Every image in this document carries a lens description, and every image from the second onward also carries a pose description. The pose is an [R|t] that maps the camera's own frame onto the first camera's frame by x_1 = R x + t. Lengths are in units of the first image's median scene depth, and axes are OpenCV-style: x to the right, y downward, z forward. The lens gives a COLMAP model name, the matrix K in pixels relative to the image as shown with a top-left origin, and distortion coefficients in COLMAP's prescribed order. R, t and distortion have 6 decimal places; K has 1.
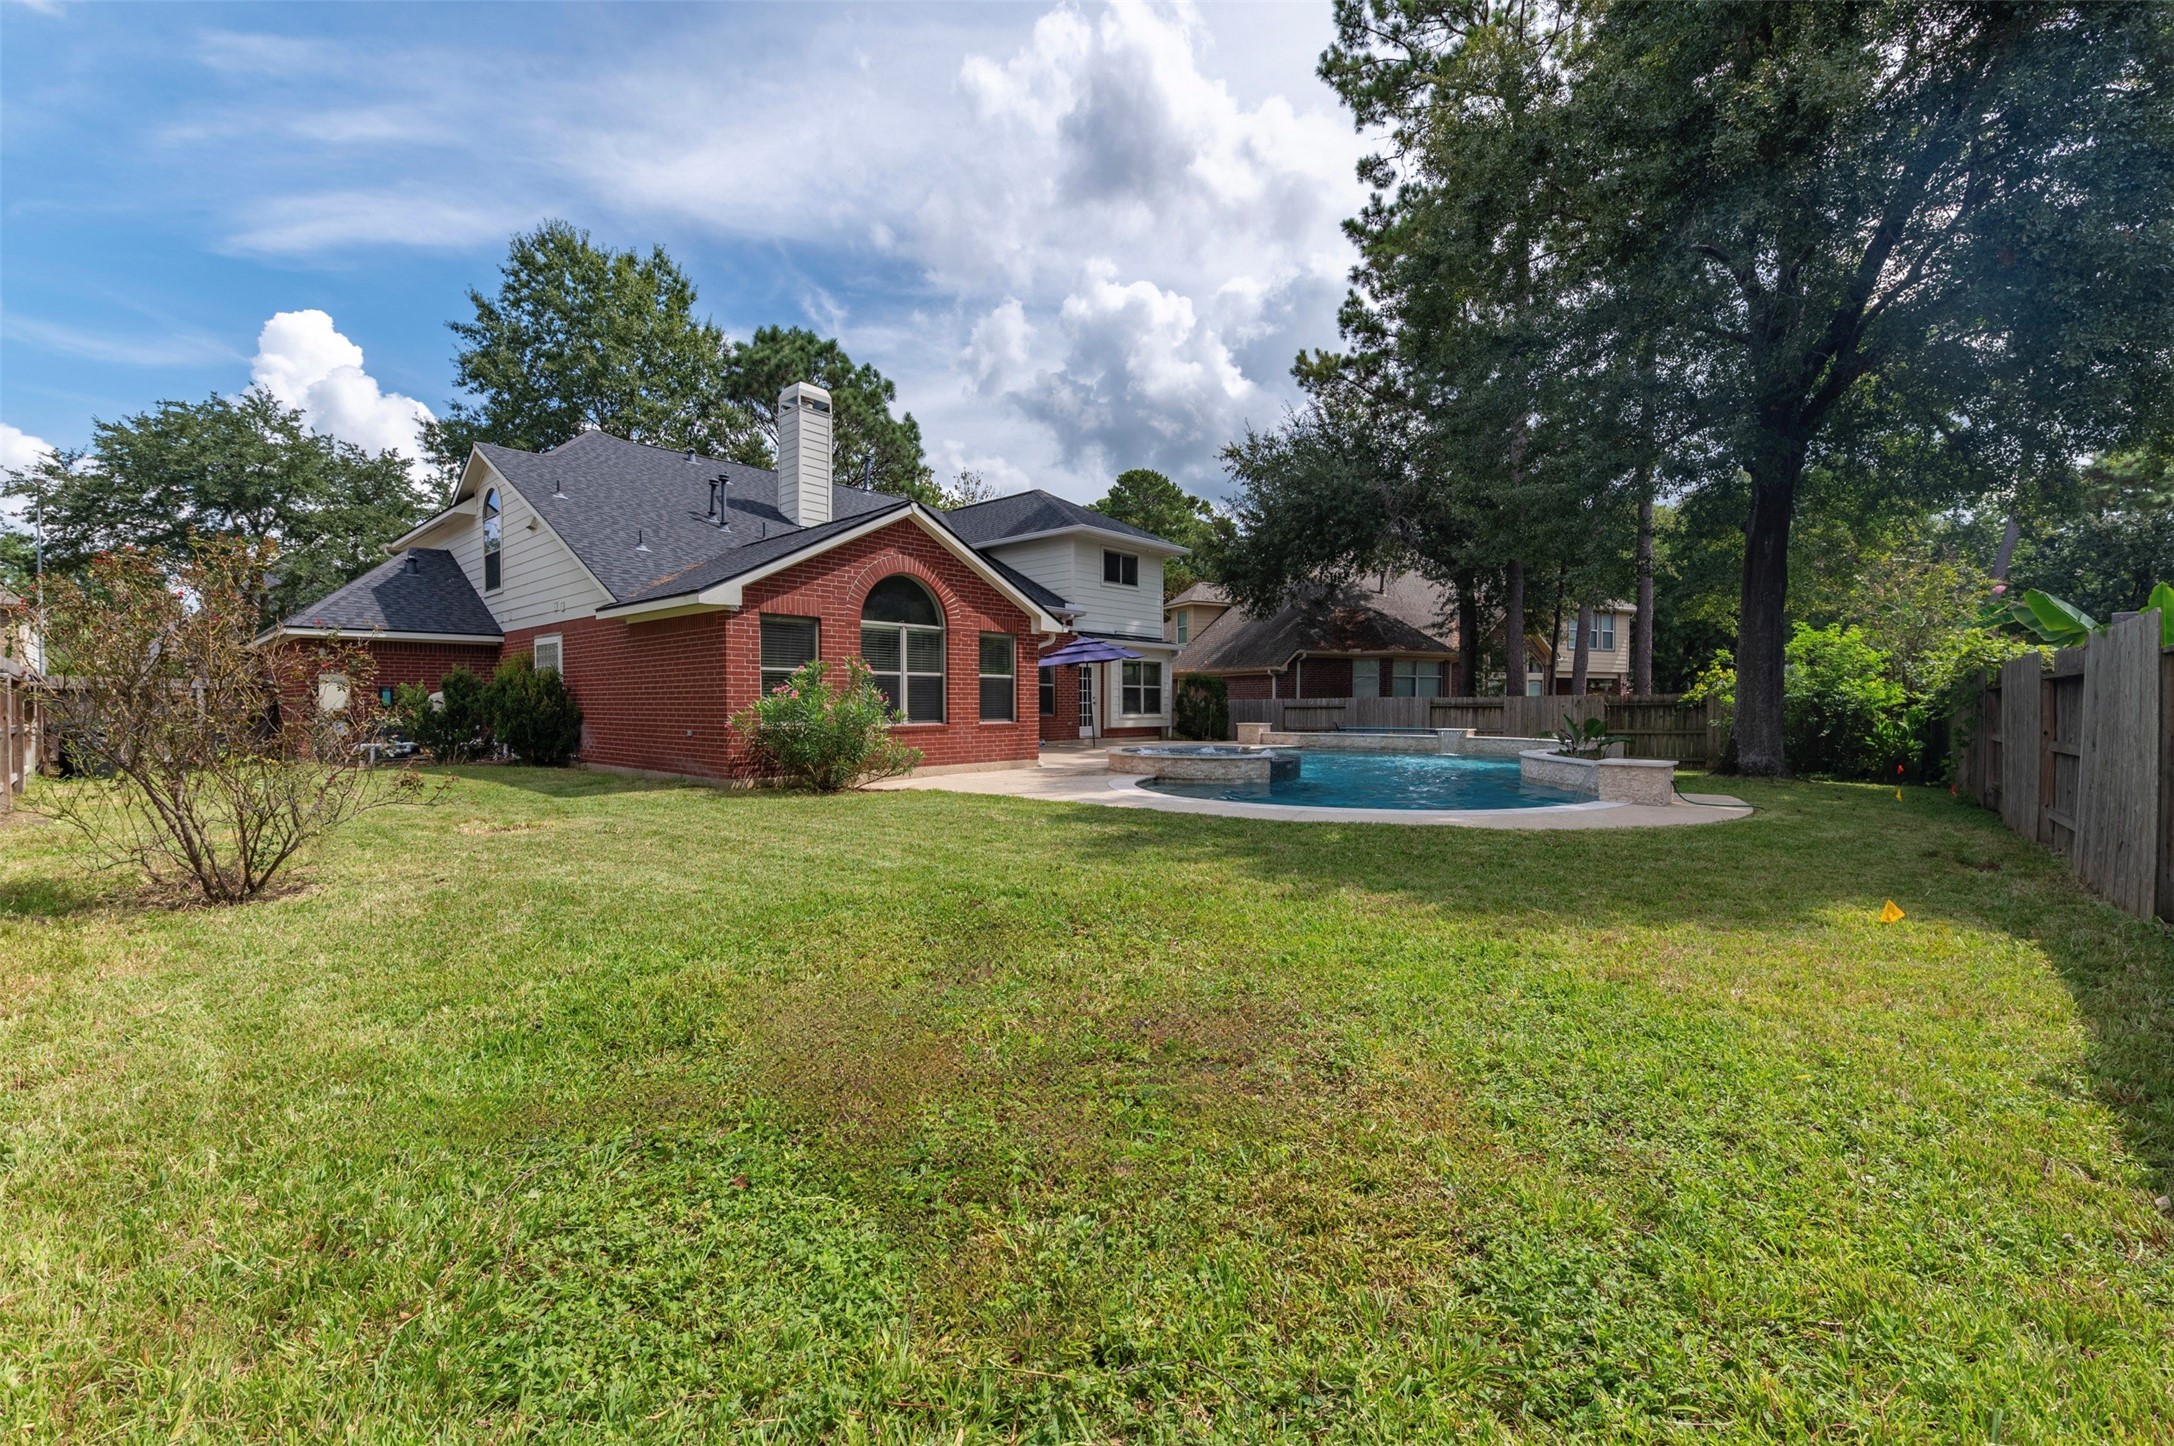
lens RADIAL K [[866.9, 0, 1087.0], [0, 866.9, 723.0], [0, 0, 1]] dist [-0.021089, 0.000011]
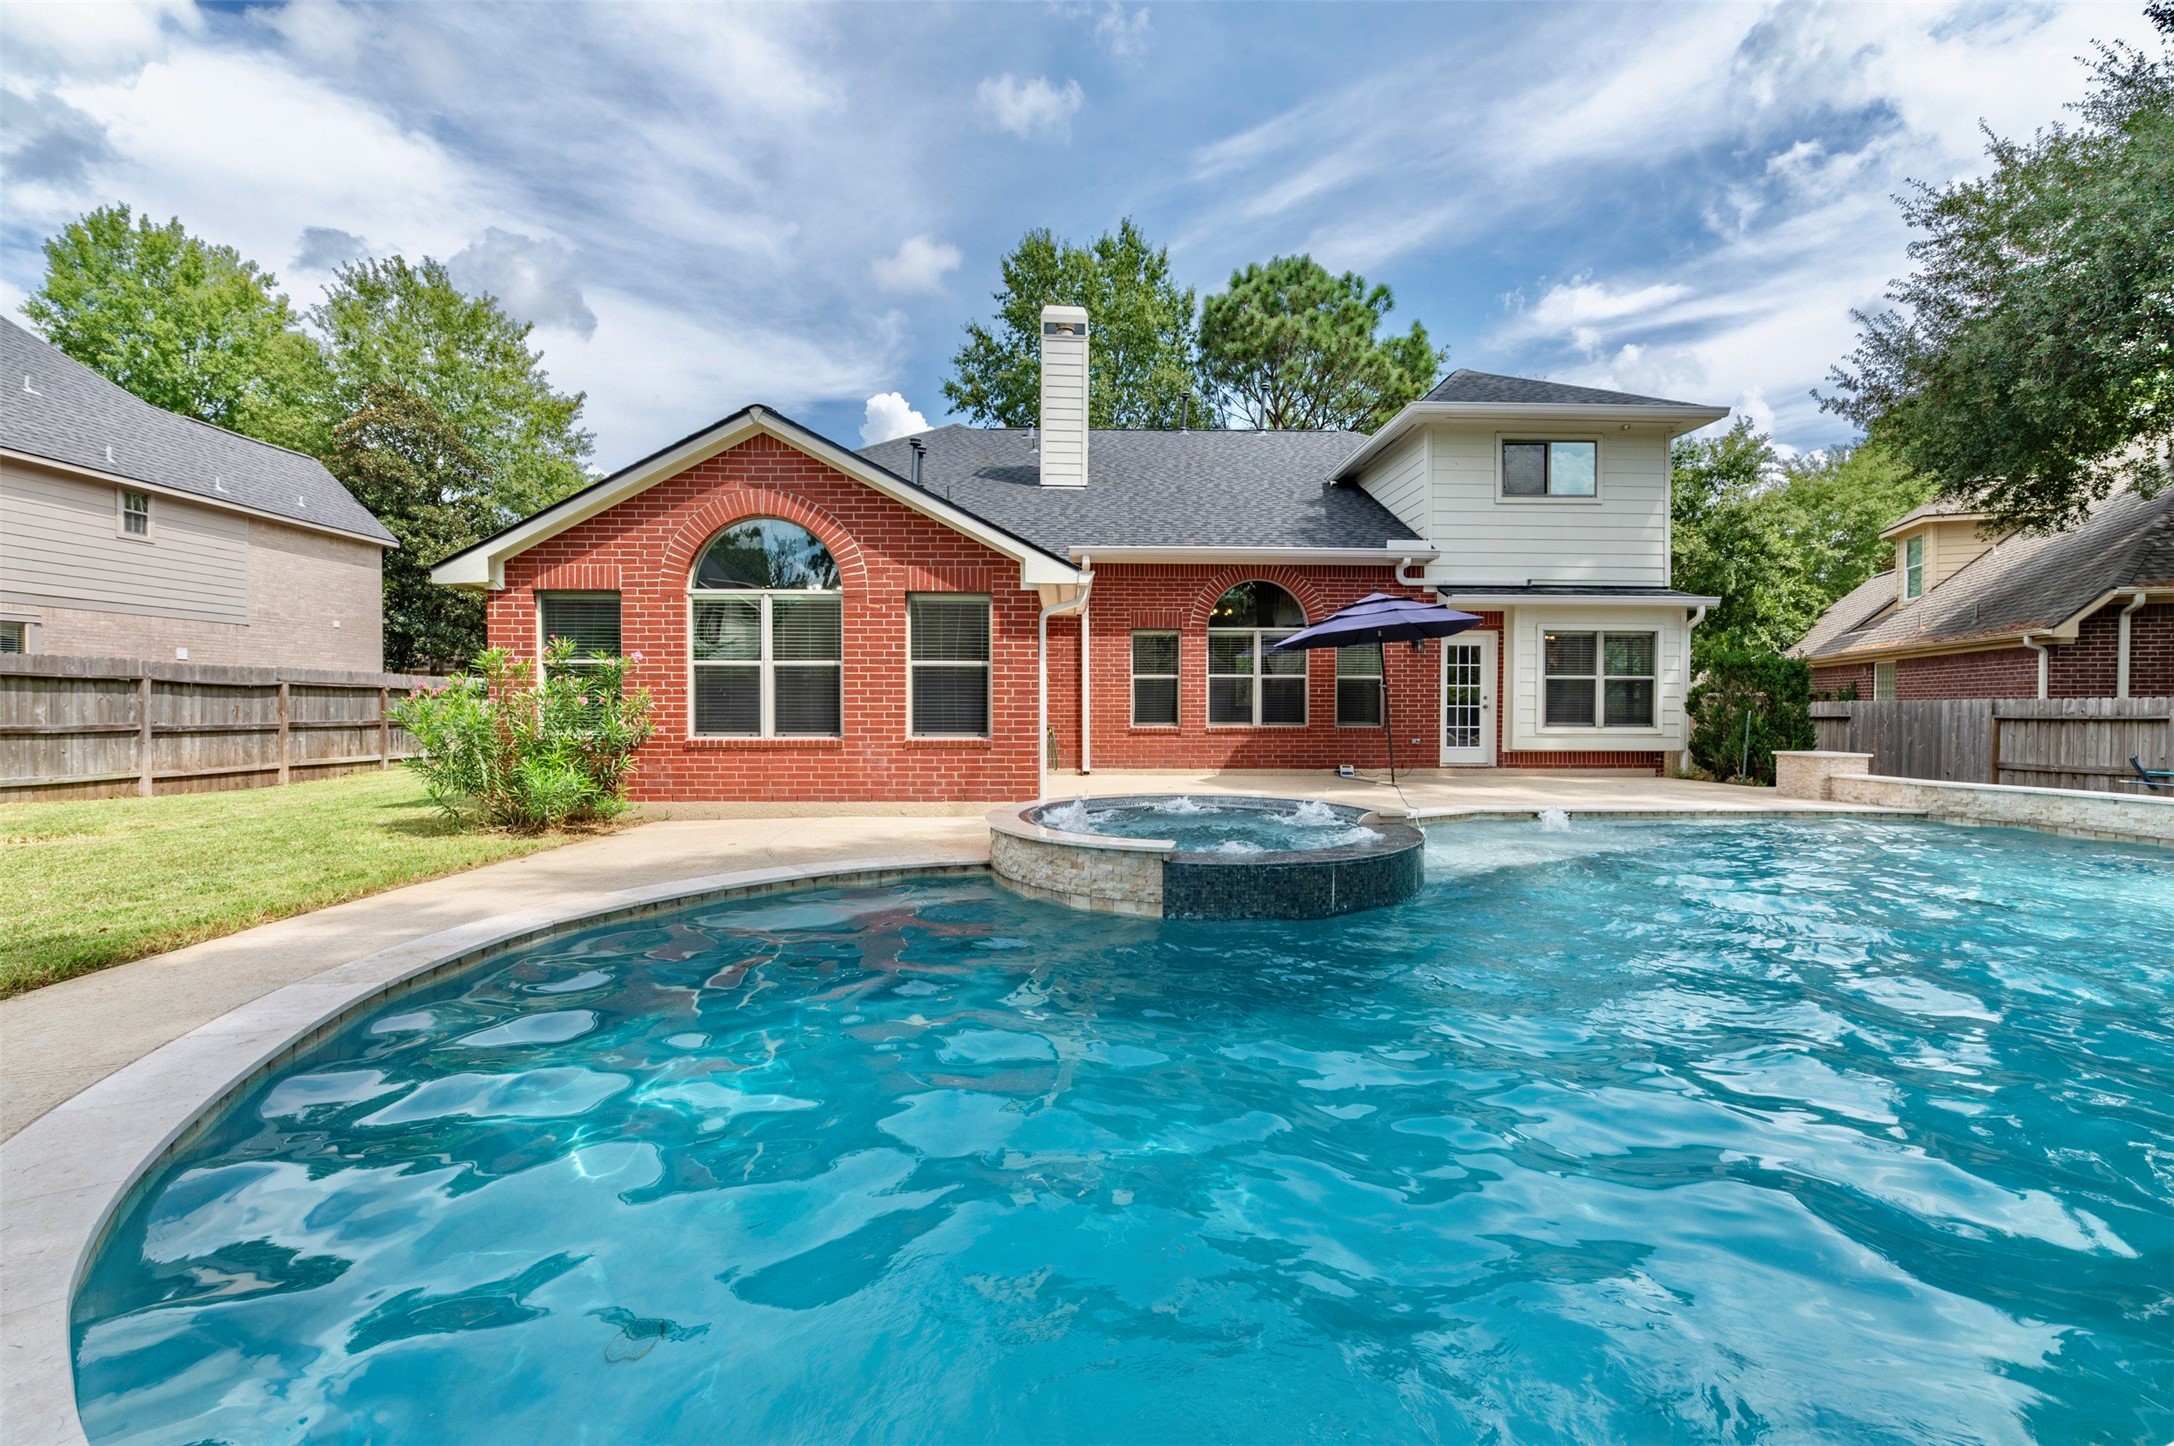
lens RADIAL K [[907.2, 0, 1087.0], [0, 907.2, 723.0], [0, 0, 1]] dist [-0.010496, 0.000049]
pose [[0.691799, 0.018010, -0.721866, 0.269481], [-0.018885, 0.999798, 0.006846, -0.011342], [0.721843, 0.008896, 0.691999, 0.390141]]
